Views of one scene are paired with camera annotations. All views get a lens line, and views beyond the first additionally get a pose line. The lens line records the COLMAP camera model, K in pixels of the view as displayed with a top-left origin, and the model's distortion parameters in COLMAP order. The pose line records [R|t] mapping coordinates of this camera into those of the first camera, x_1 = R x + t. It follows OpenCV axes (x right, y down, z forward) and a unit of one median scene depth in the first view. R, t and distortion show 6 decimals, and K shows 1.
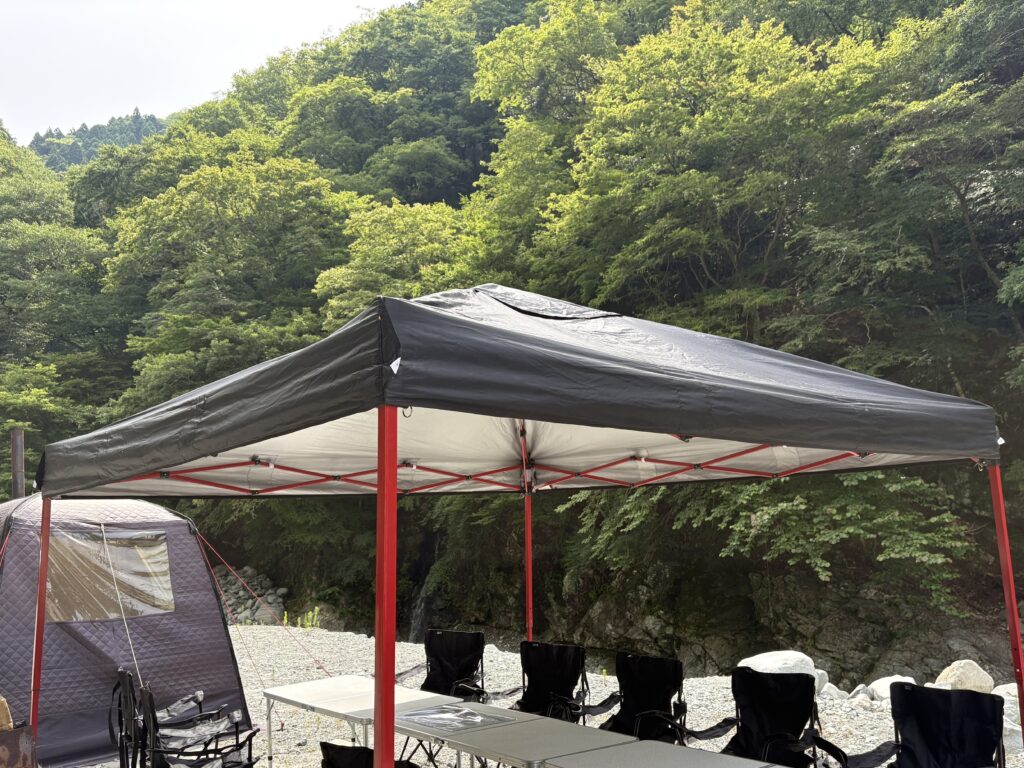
lens RADIAL K [[1004.2, 0, 512.0], [0, 1004.2, 384.0], [0, 0, 1]] dist [0.054545, 0.001663]
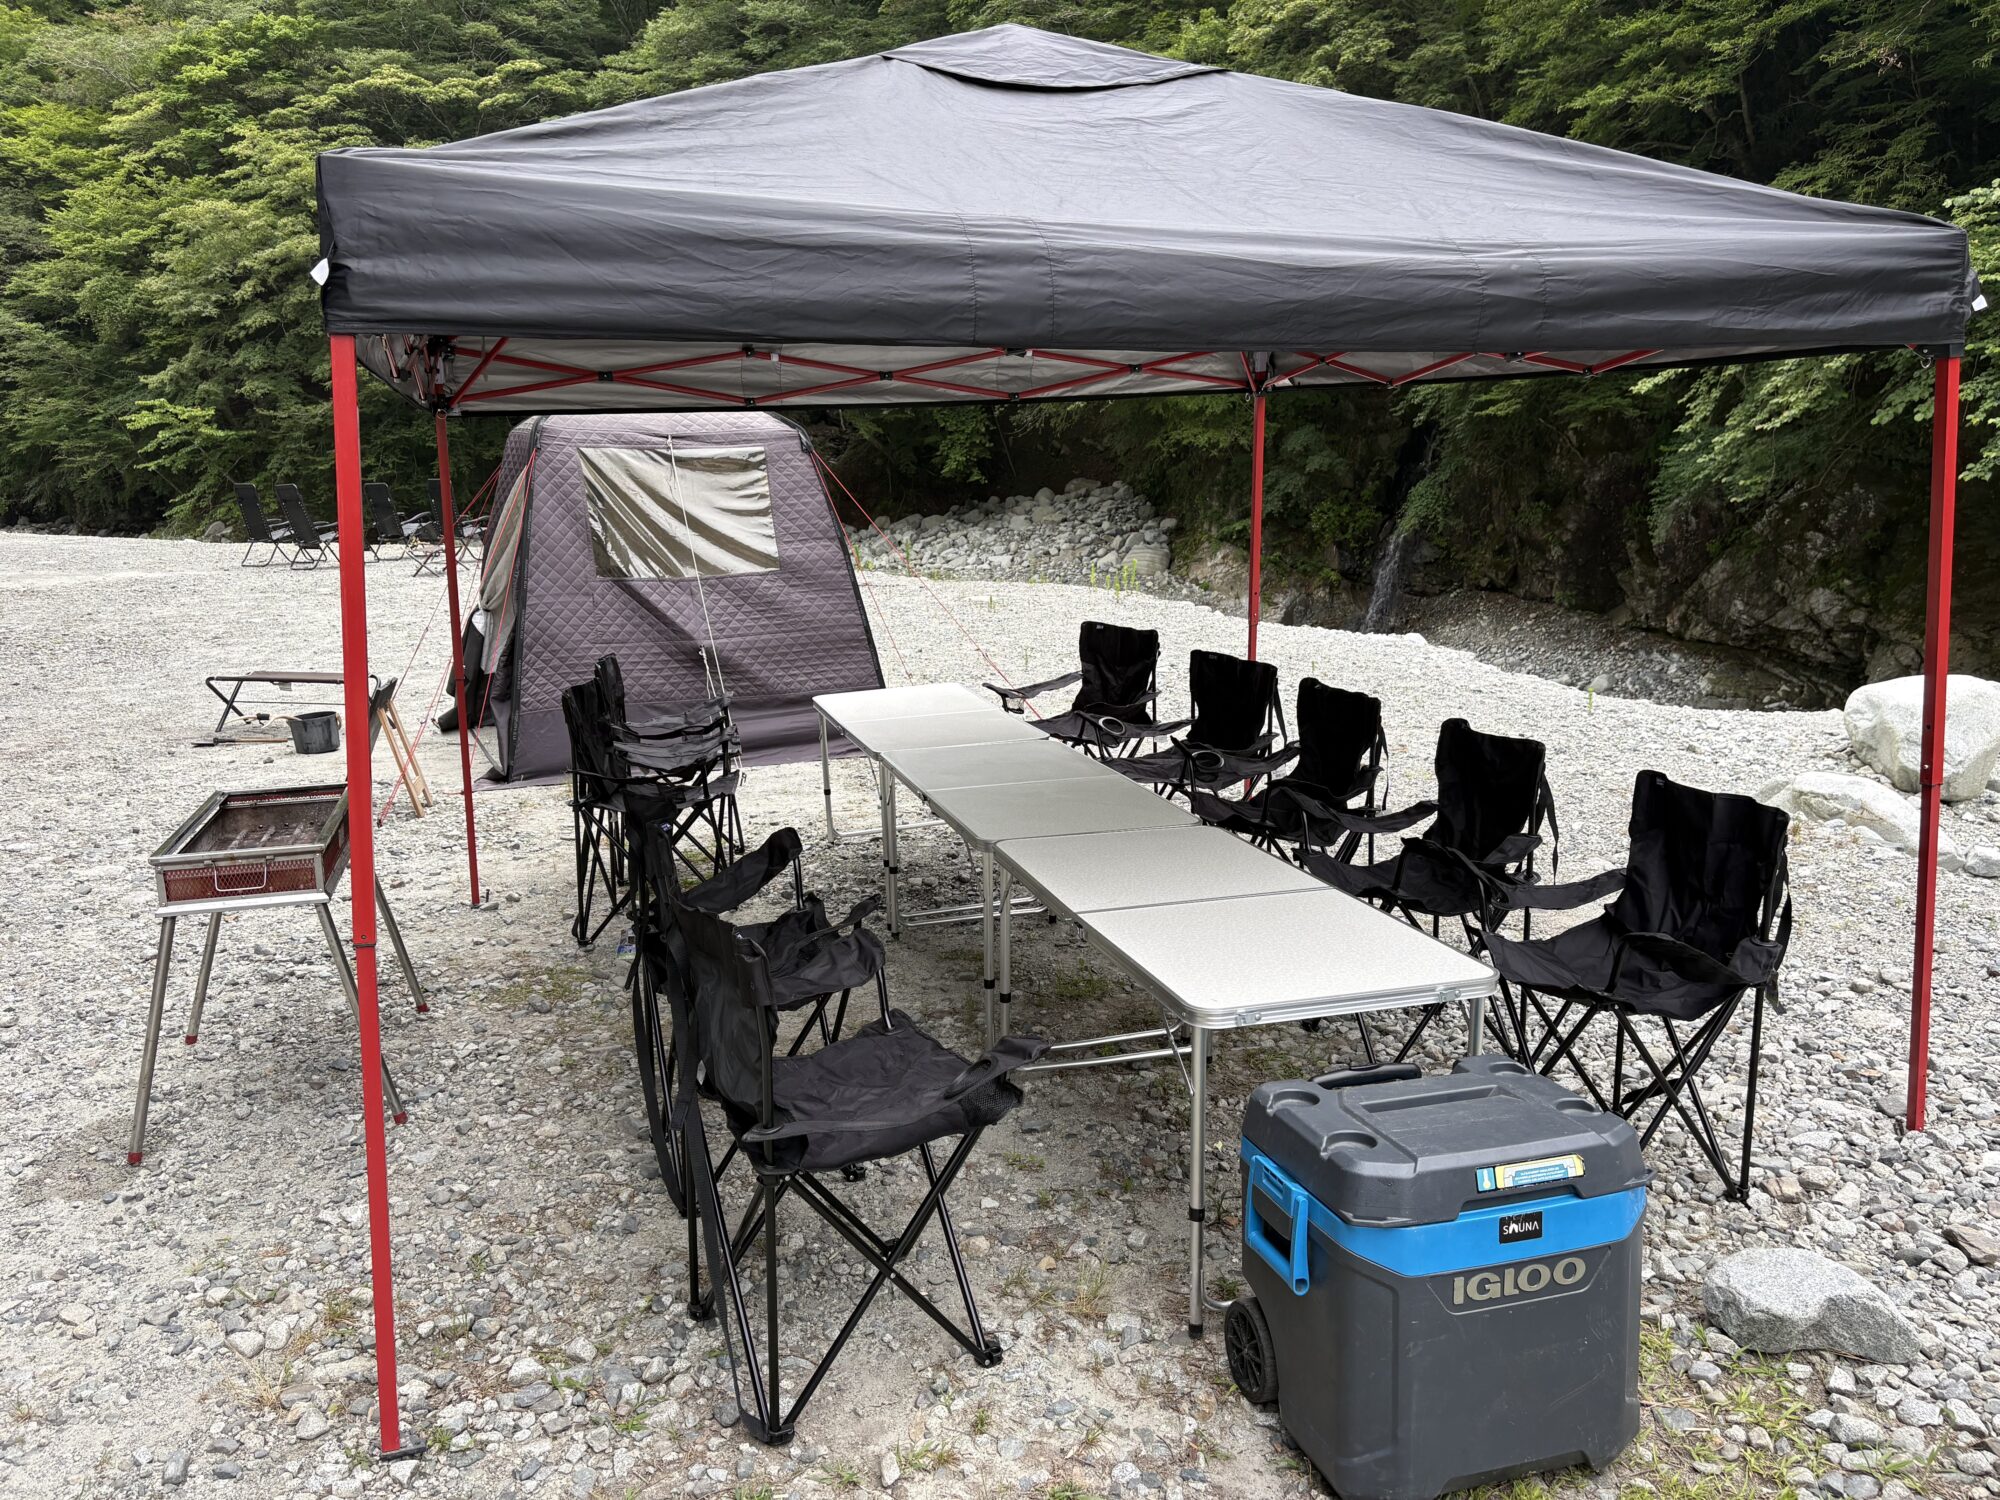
lens RADIAL K [[1745.8, 0, 1000.0], [0, 1745.8, 750.0], [0, 0, 1]] dist [0.032432, -0.006638]
pose [[0.919772, 0.075214, -0.385179, 0.107450], [0.056973, 0.945477, 0.320668, -0.009464], [0.388297, -0.316886, 0.865338, 0.013510]]
